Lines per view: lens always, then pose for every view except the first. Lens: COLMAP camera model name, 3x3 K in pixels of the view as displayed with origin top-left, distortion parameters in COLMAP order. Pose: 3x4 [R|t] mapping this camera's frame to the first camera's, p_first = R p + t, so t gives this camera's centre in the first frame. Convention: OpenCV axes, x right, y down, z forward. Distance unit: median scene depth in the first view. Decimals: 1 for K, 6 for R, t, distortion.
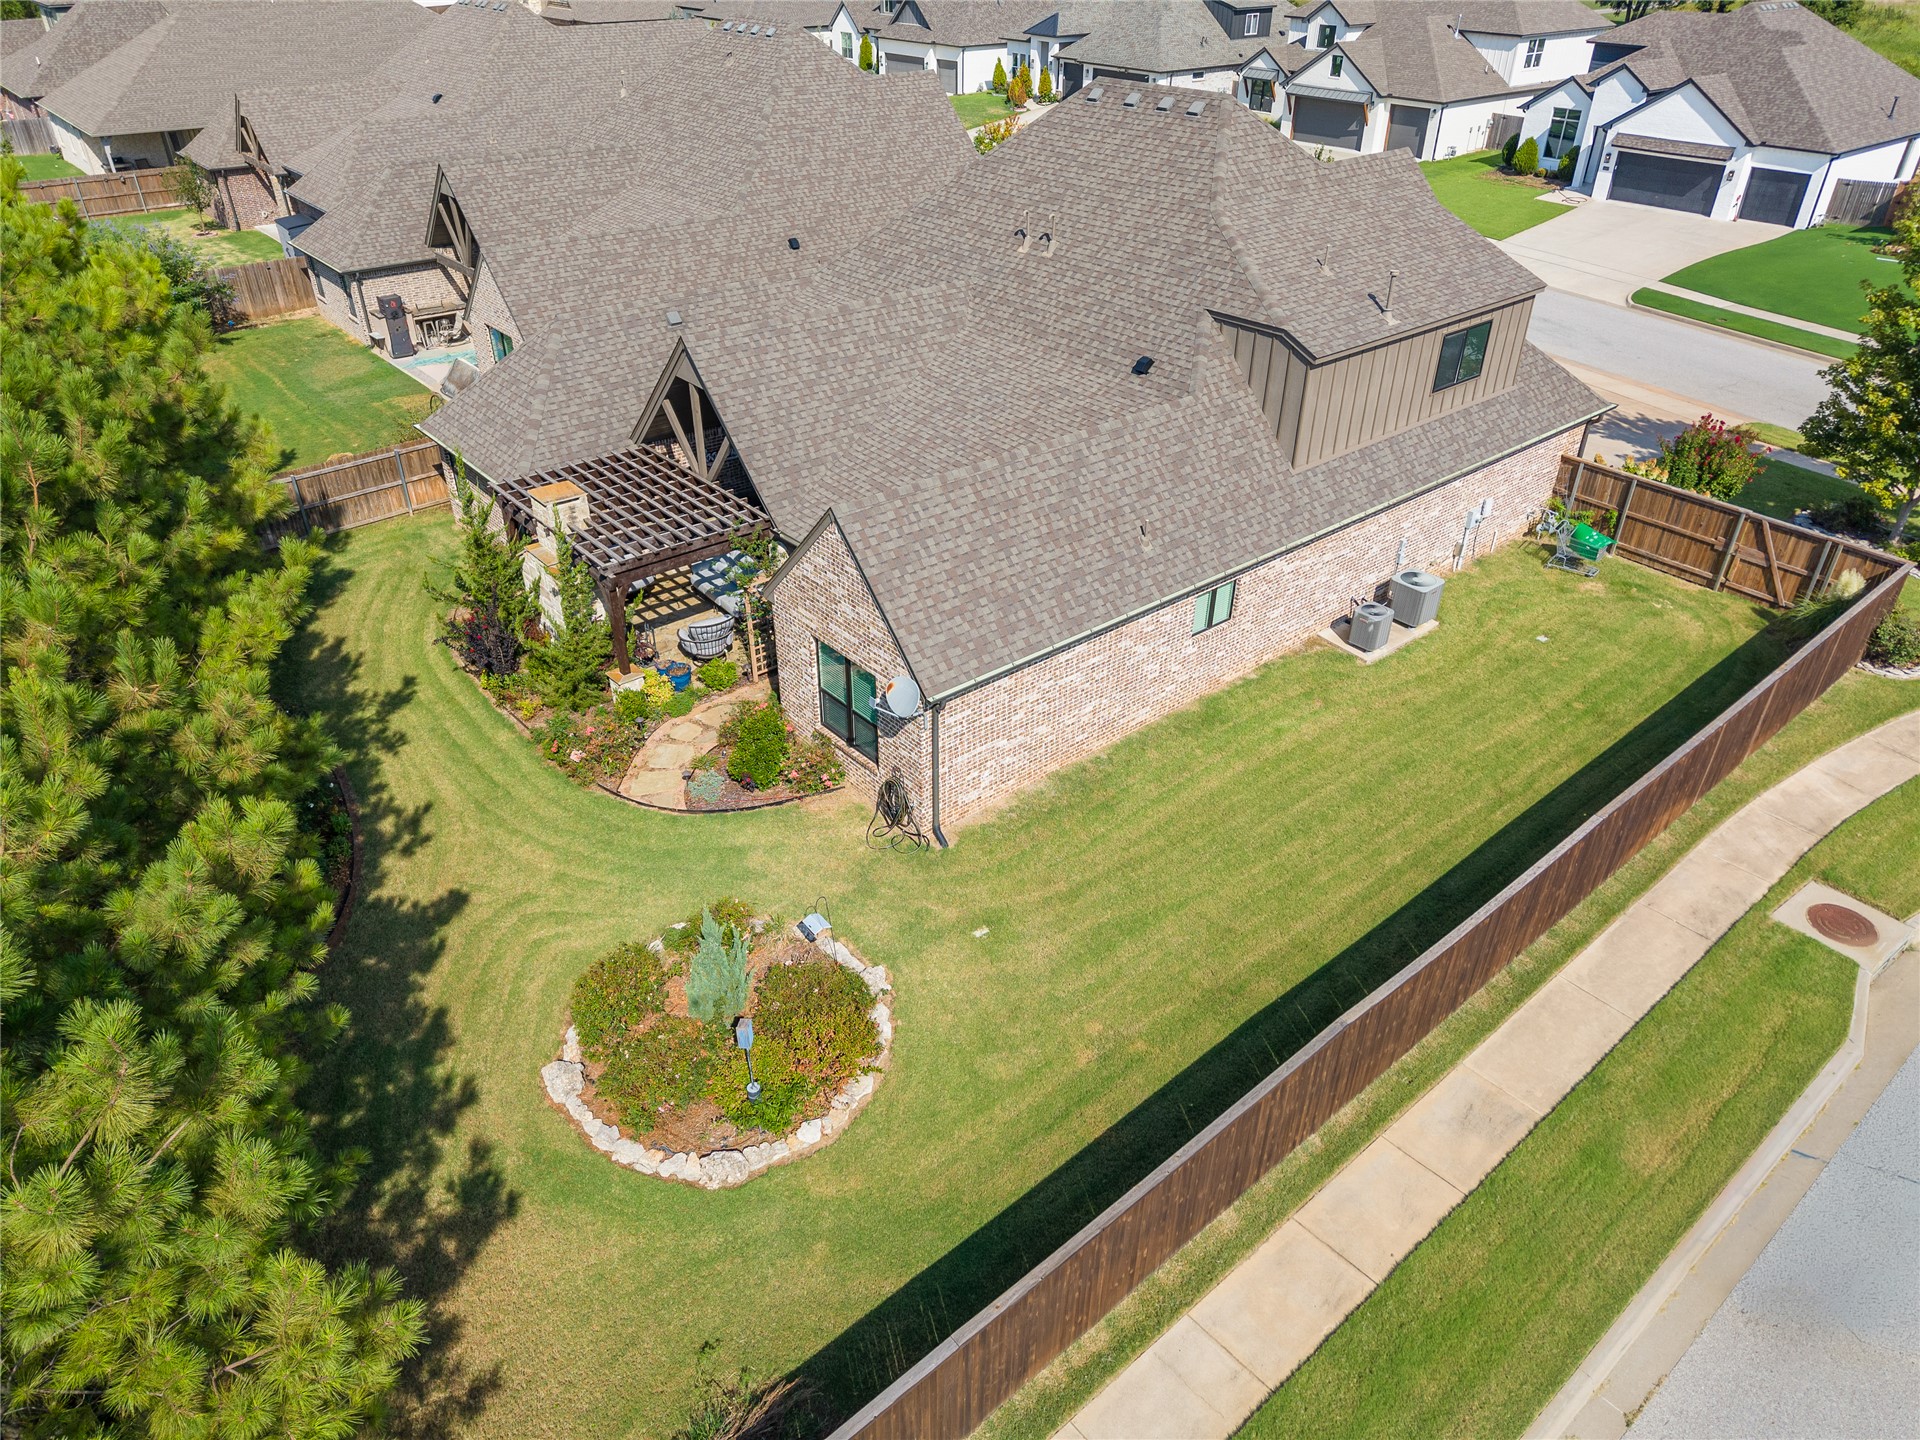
lens RADIAL K [[1291.0, 0, 958.1], [0, 1291.0, 717.3], [0, 0, 1]] dist [0.029622, -0.019045]
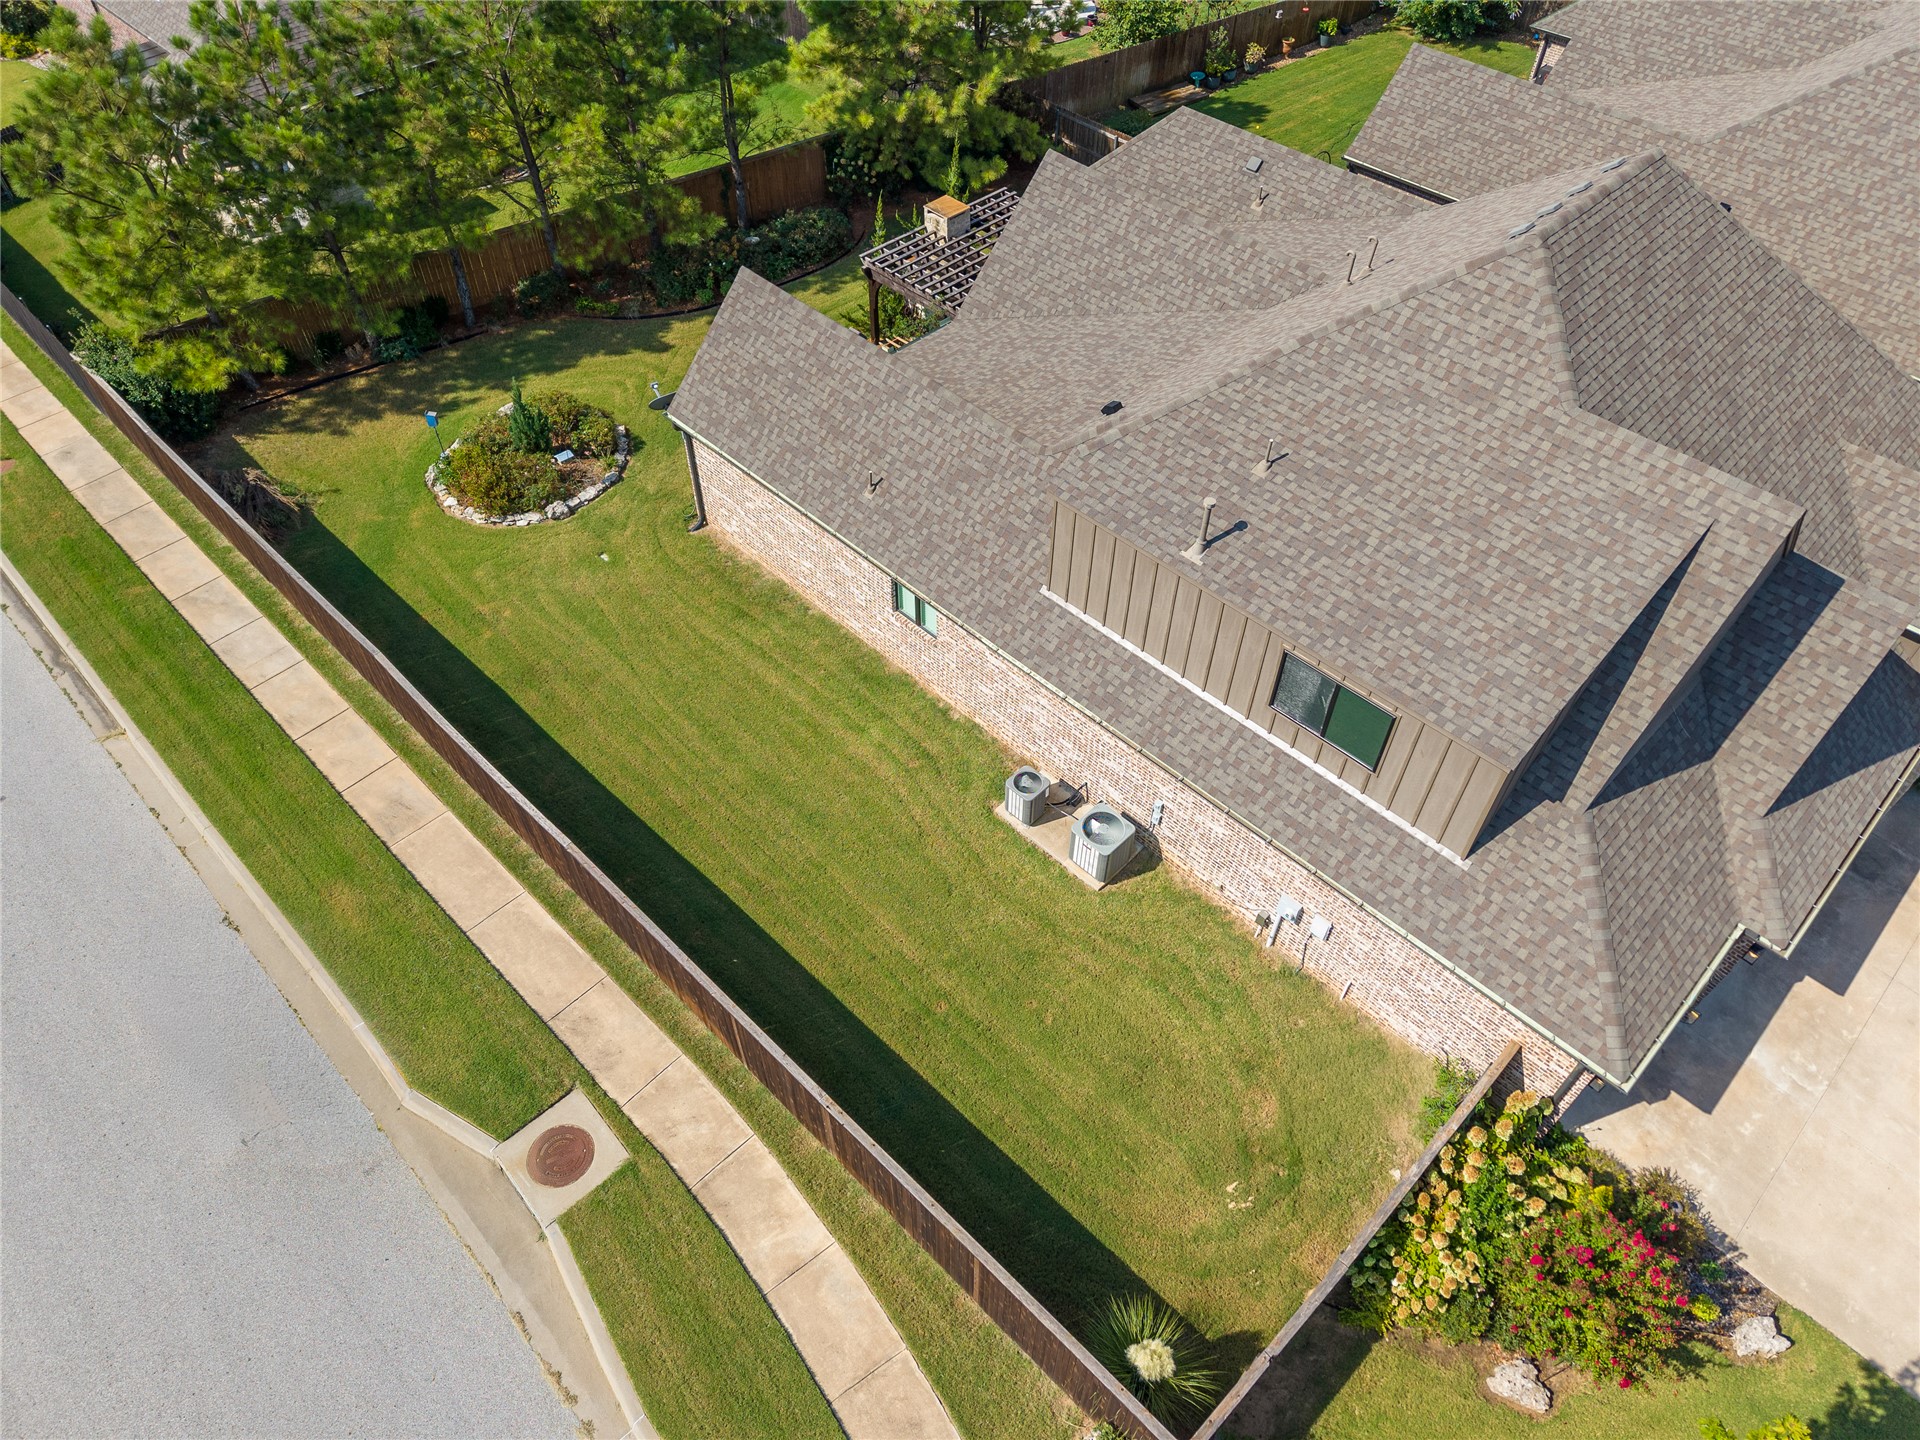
lens RADIAL K [[1291.0, 0, 957.2], [0, 1291.0, 716.0], [0, 0, 1]] dist [0.029622, -0.019045]
pose [[0.083870, 0.738511, -0.669005, 1.103760], [-0.543099, 0.596770, 0.590685, -0.762550], [0.835469, 0.313795, 0.451136, 0.707065]]
